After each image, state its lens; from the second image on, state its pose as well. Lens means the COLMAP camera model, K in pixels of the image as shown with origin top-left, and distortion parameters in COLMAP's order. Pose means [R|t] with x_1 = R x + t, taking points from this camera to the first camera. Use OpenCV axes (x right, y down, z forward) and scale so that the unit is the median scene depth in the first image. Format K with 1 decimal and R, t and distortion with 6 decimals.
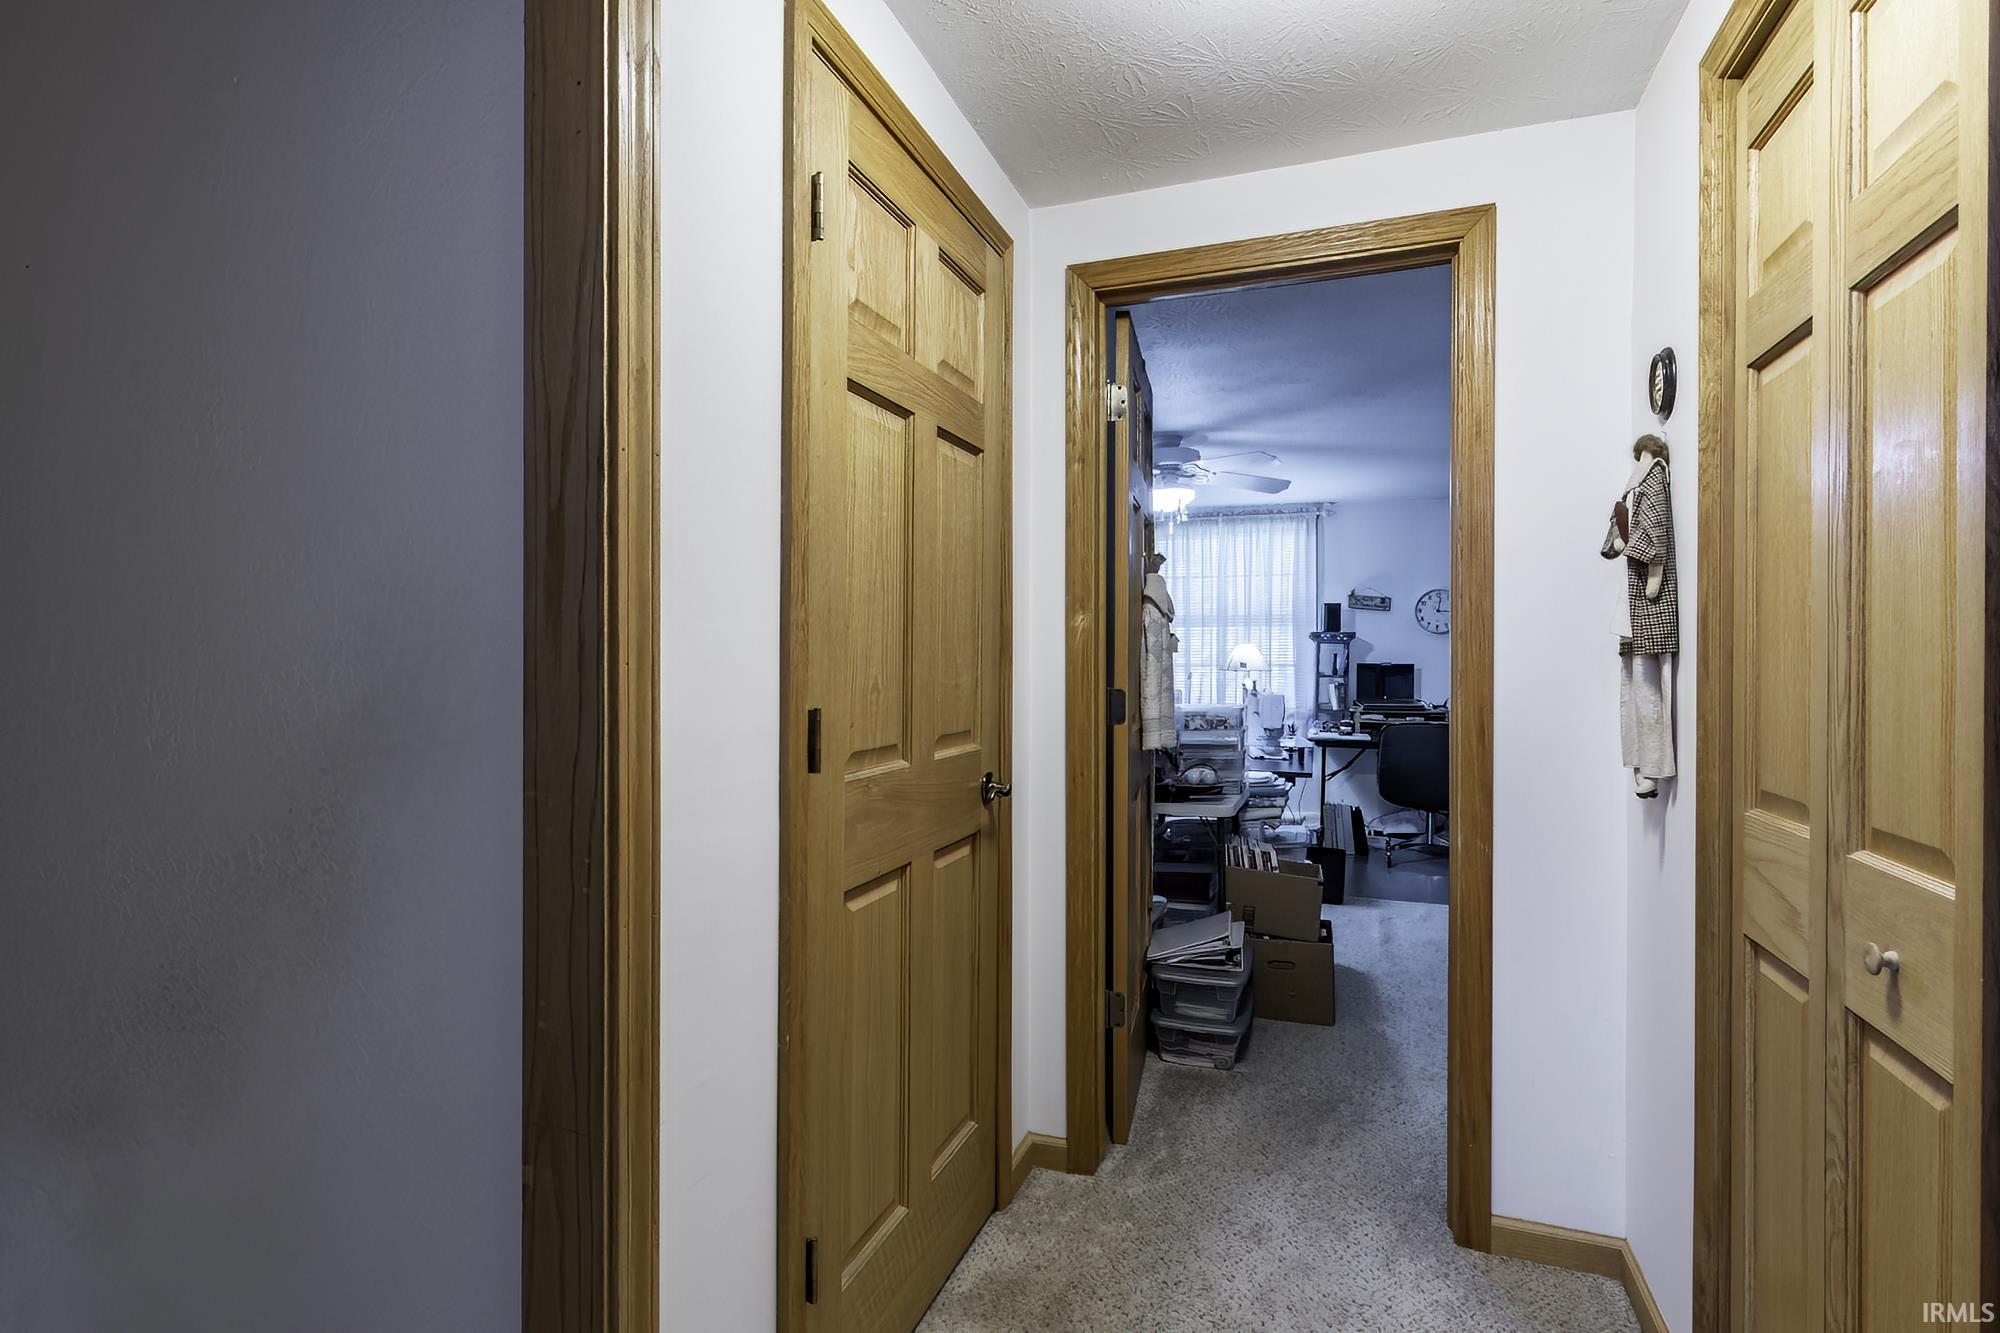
lens RADIAL K [[1003.8, 0, 1000.0], [0, 1003.8, 666.5], [0, 0, 1]] dist [0.001091, 0.000179]
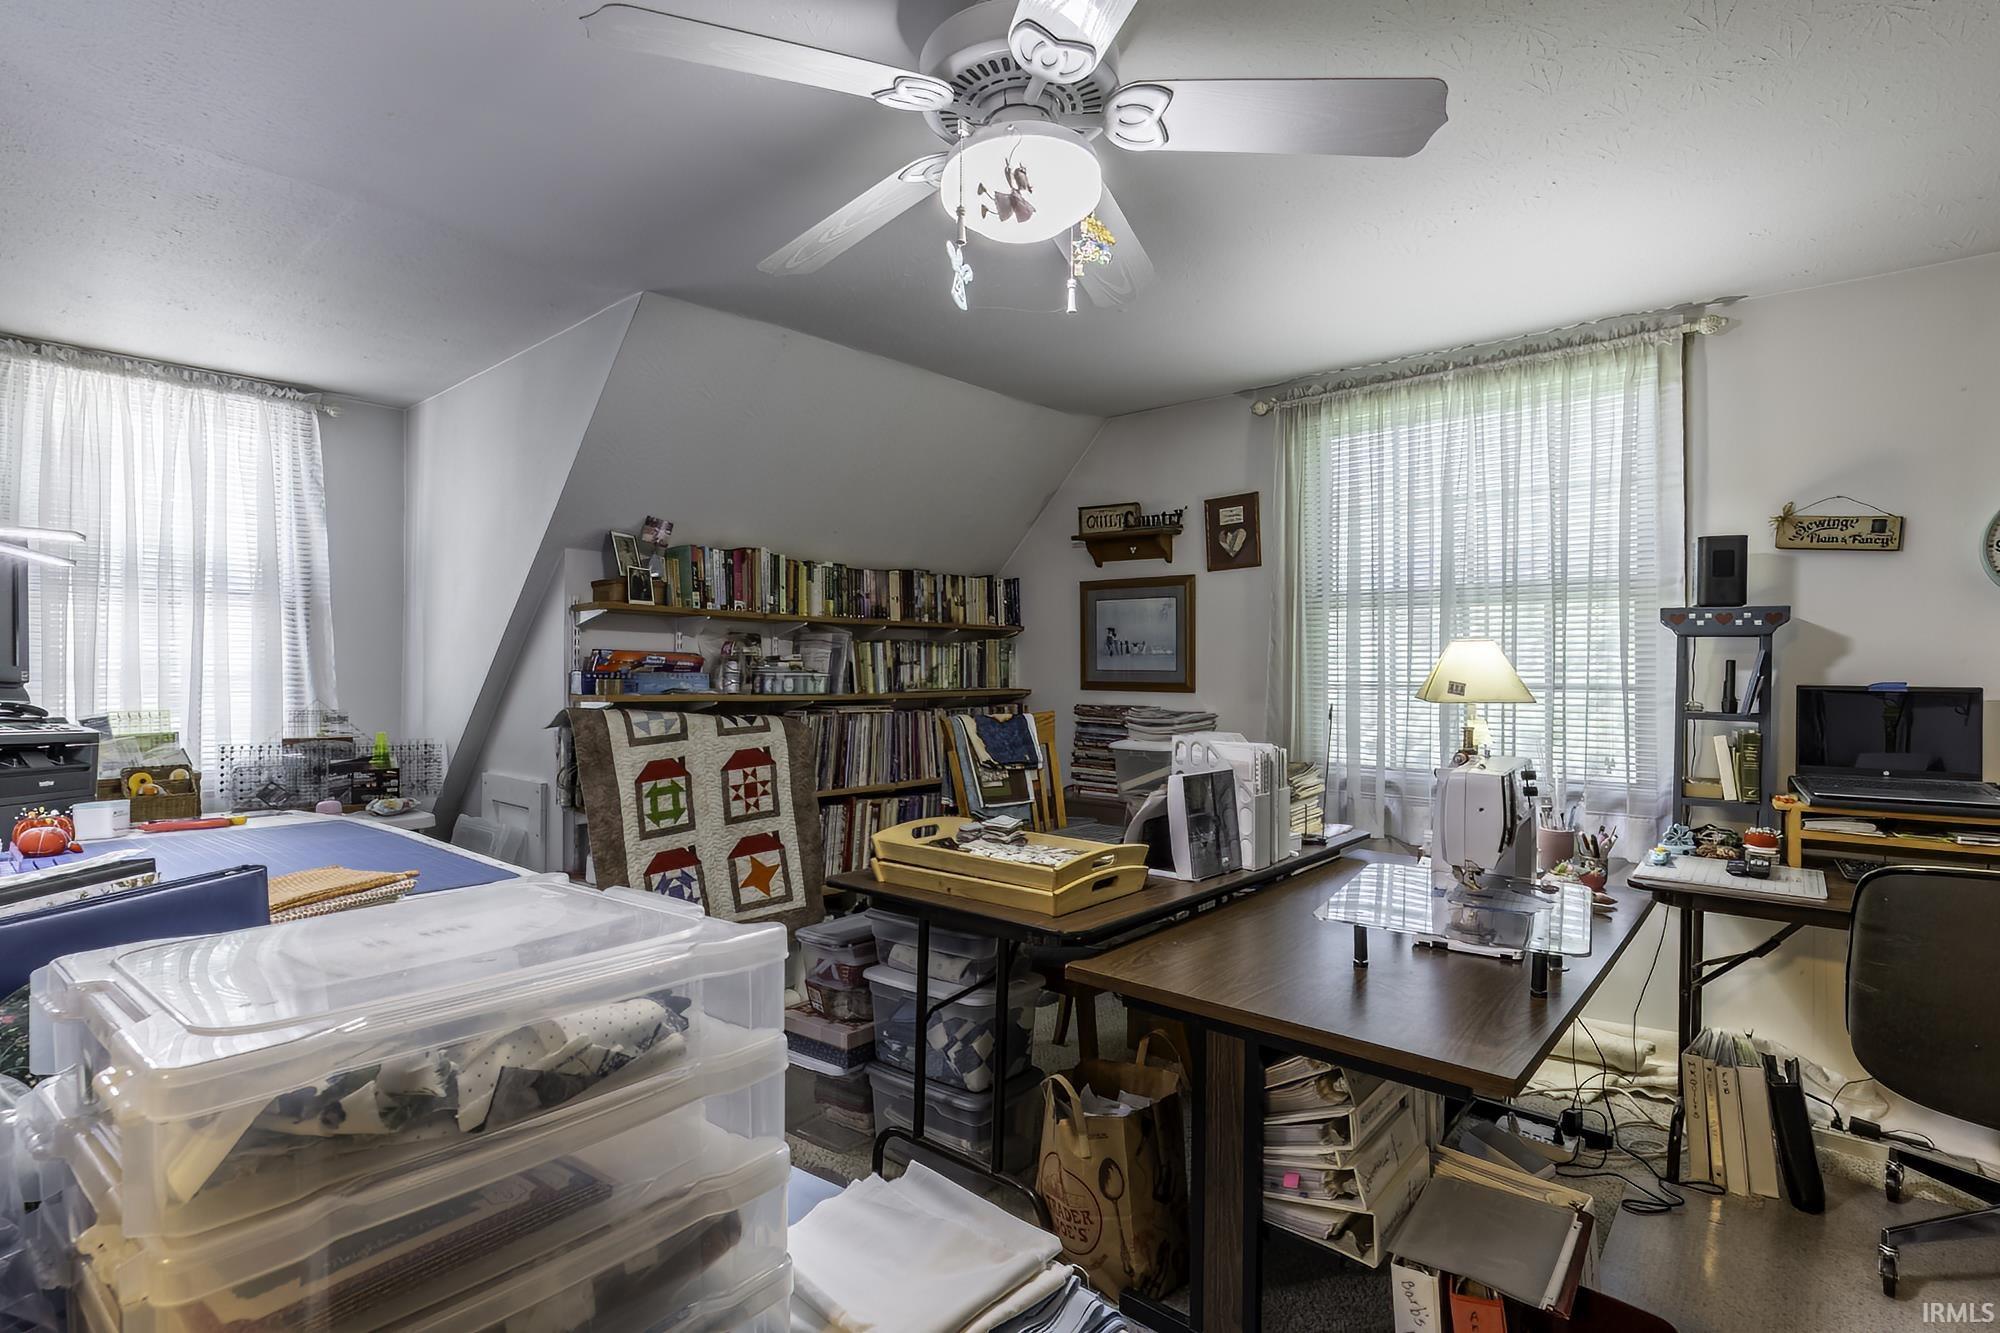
lens RADIAL K [[1028.6, 0, 999.4], [0, 1028.6, 690.2], [0, 0, 1]] dist [0.002172, 0.000475]
pose [[0.932120, -0.001117, -0.362148, 0.209632], [-0.000443, 0.999991, -0.004224, 0.000721], [0.362149, 0.004097, 0.932111, 0.507719]]
